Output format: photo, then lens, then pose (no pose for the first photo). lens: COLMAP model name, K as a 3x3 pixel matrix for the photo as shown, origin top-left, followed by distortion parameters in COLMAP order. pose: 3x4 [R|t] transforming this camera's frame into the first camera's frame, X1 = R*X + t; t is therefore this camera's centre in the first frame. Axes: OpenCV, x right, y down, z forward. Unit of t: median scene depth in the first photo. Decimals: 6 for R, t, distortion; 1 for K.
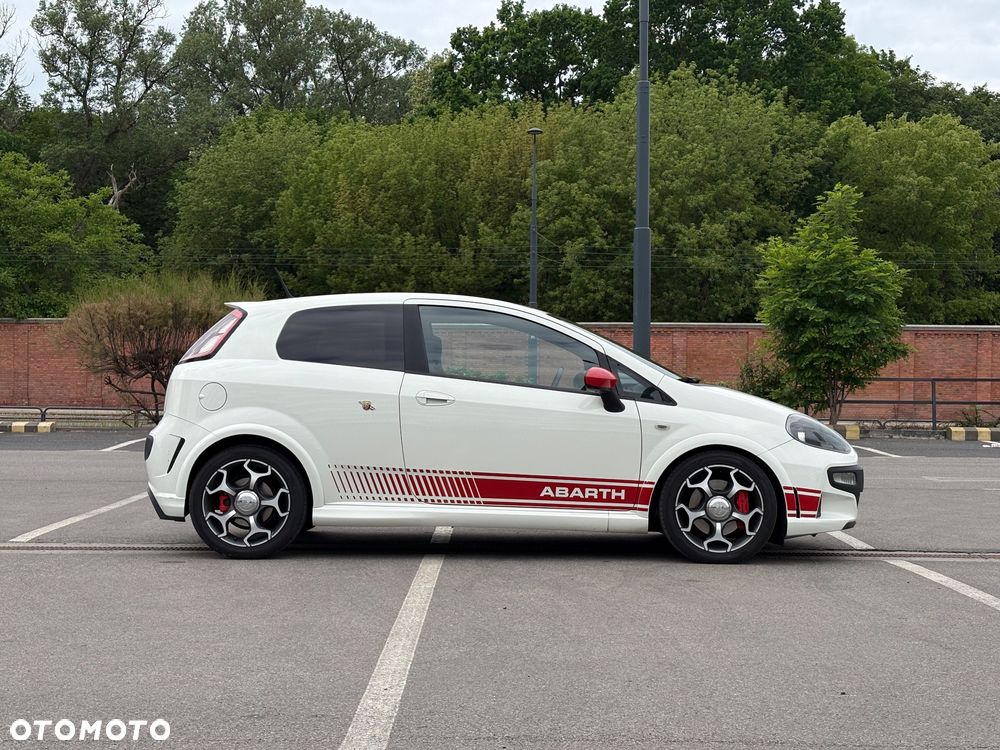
lens RADIAL K [[1537.0, 0, 493.8], [0, 1537.0, 367.2], [0, 0, 1]] dist [0.106203, 0.000000]
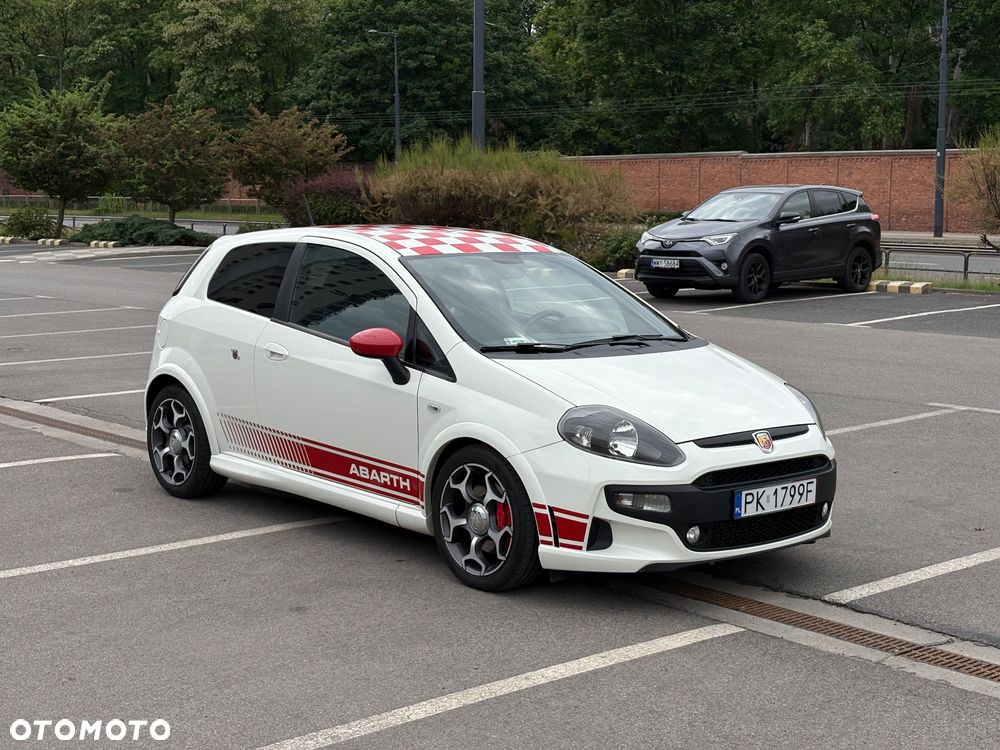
lens RADIAL K [[1537.0, 0, 494.4], [0, 1537.0, 368.7], [0, 0, 1]] dist [0.106203, 0.000000]
pose [[0.664112, 0.080014, -0.743339, 0.718286], [0.010341, 0.993178, 0.116147, -0.073307], [0.747562, -0.084822, 0.658754, 0.499638]]
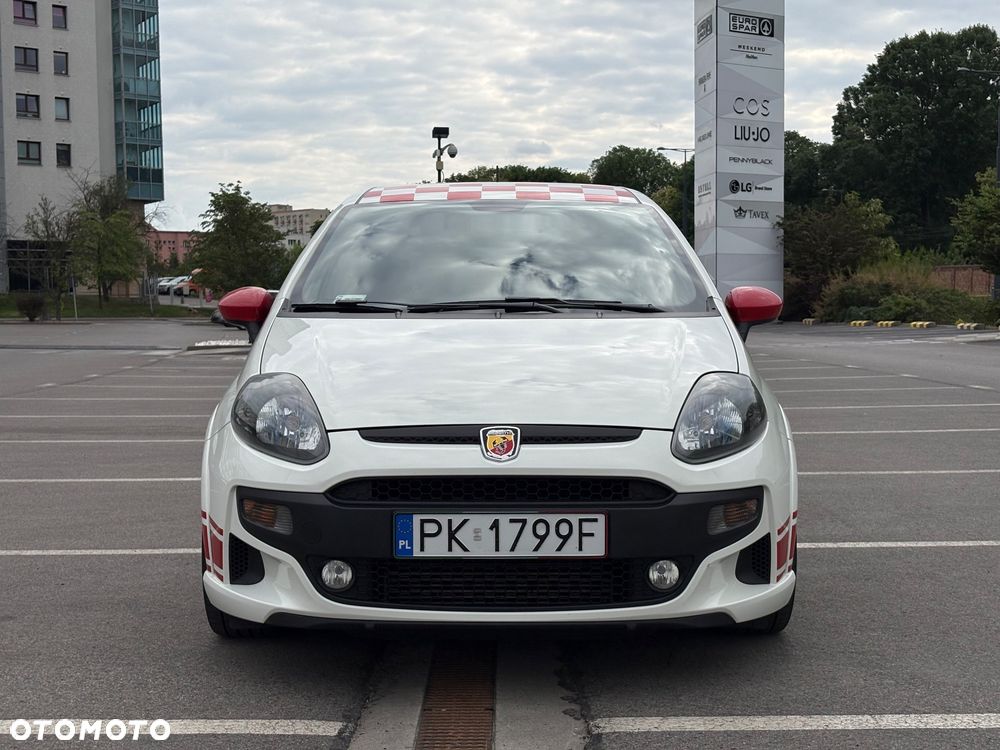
lens RADIAL K [[1537.0, 0, 471.2], [0, 1537.0, 332.7], [0, 0, 1]] dist [0.106203, 0.000000]
pose [[-0.003908, 0.008843, -0.999953, 0.710494], [0.021837, 0.999723, 0.008756, 0.014183], [0.999754, -0.021801, -0.004100, 1.089733]]
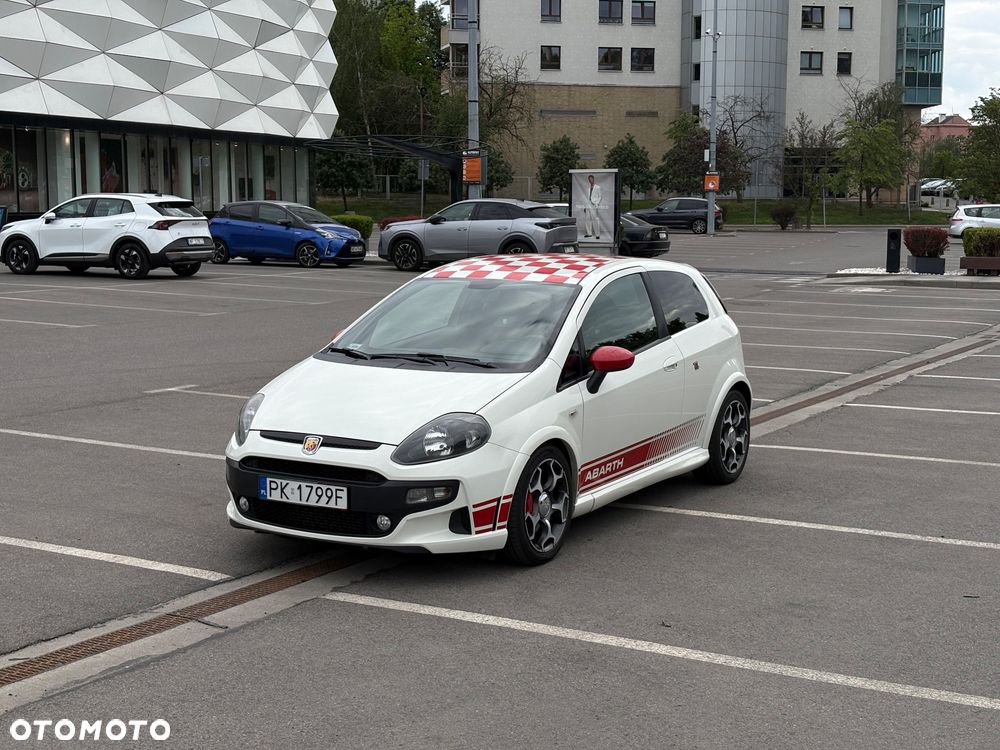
lens RADIAL K [[1537.0, 0, 500.1], [0, 1537.0, 374.2], [0, 0, 1]] dist [0.106203, 0.000000]
pose [[-0.499546, 0.088961, -0.861708, 0.950408], [0.001649, 0.994809, 0.101746, -0.078422], [0.866286, 0.049405, -0.497099, 1.627942]]
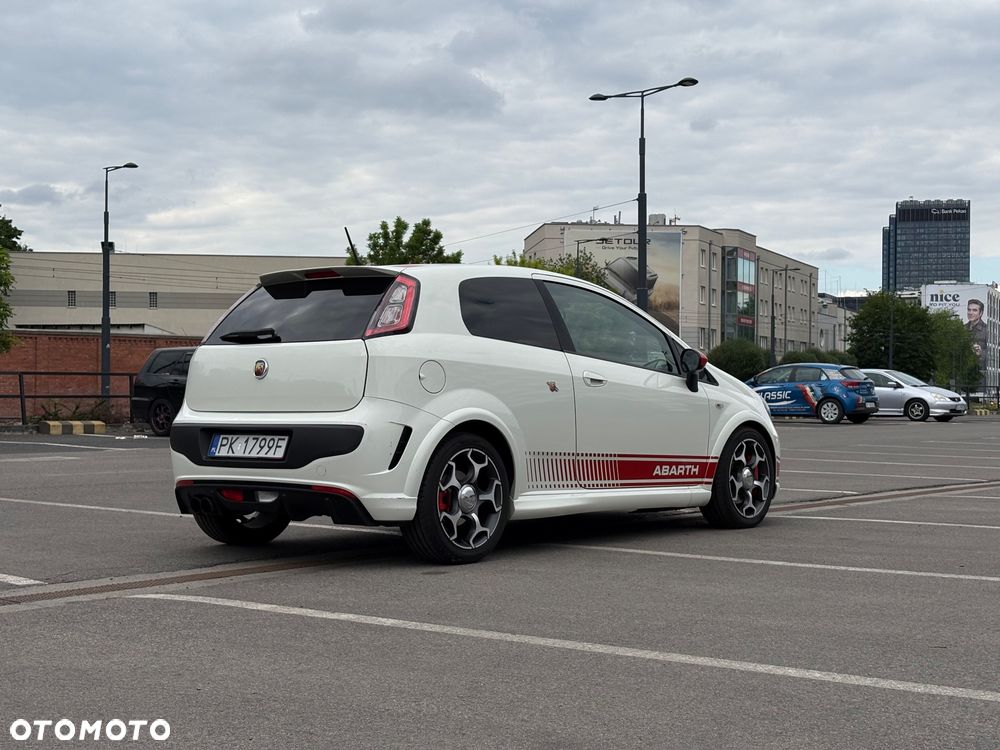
lens RADIAL K [[1537.0, 0, 495.7], [0, 1537.0, 375.0], [0, 0, 1]] dist [0.106203, 0.000000]
pose [[0.627305, 0.002853, 0.778768, -0.828445], [-0.006318, 0.999979, 0.001425, 0.016752], [-0.778748, -0.005814, 0.627310, 0.443333]]
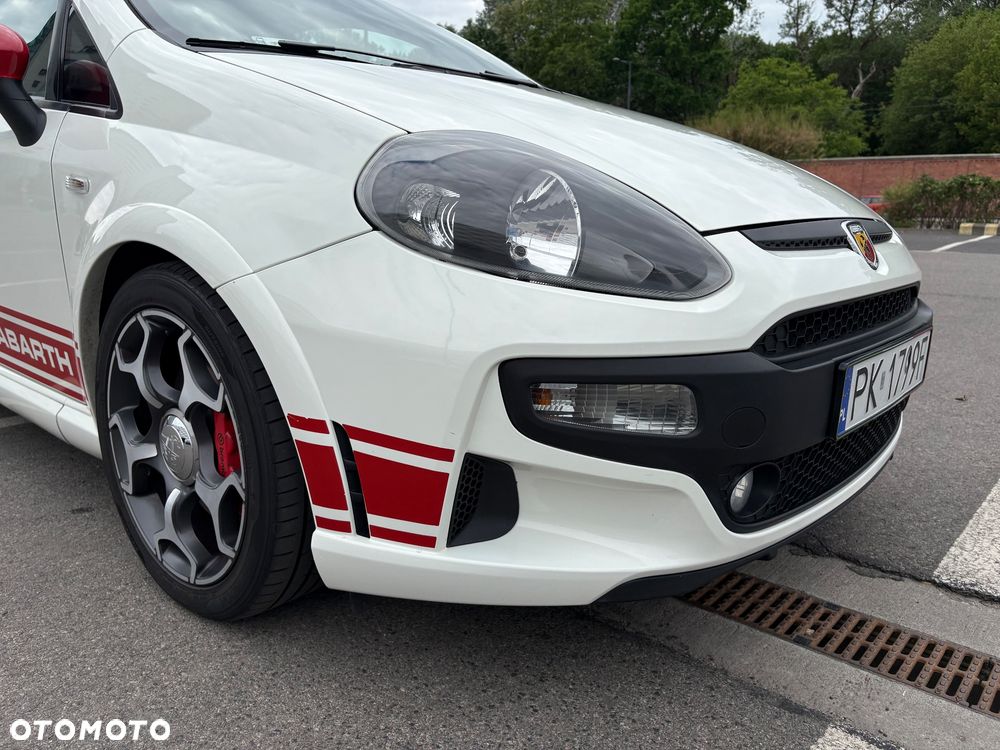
lens RADIAL K [[772.5, 0, 496.8], [0, 772.5, 383.2], [0, 0, 1]] dist [0.015968, -0.016692]
pose [[0.762693, 0.147637, -0.629685, 0.292639], [0.005527, 0.972074, 0.234609, 0.041732], [0.646737, -0.182415, 0.740578, 0.922924]]
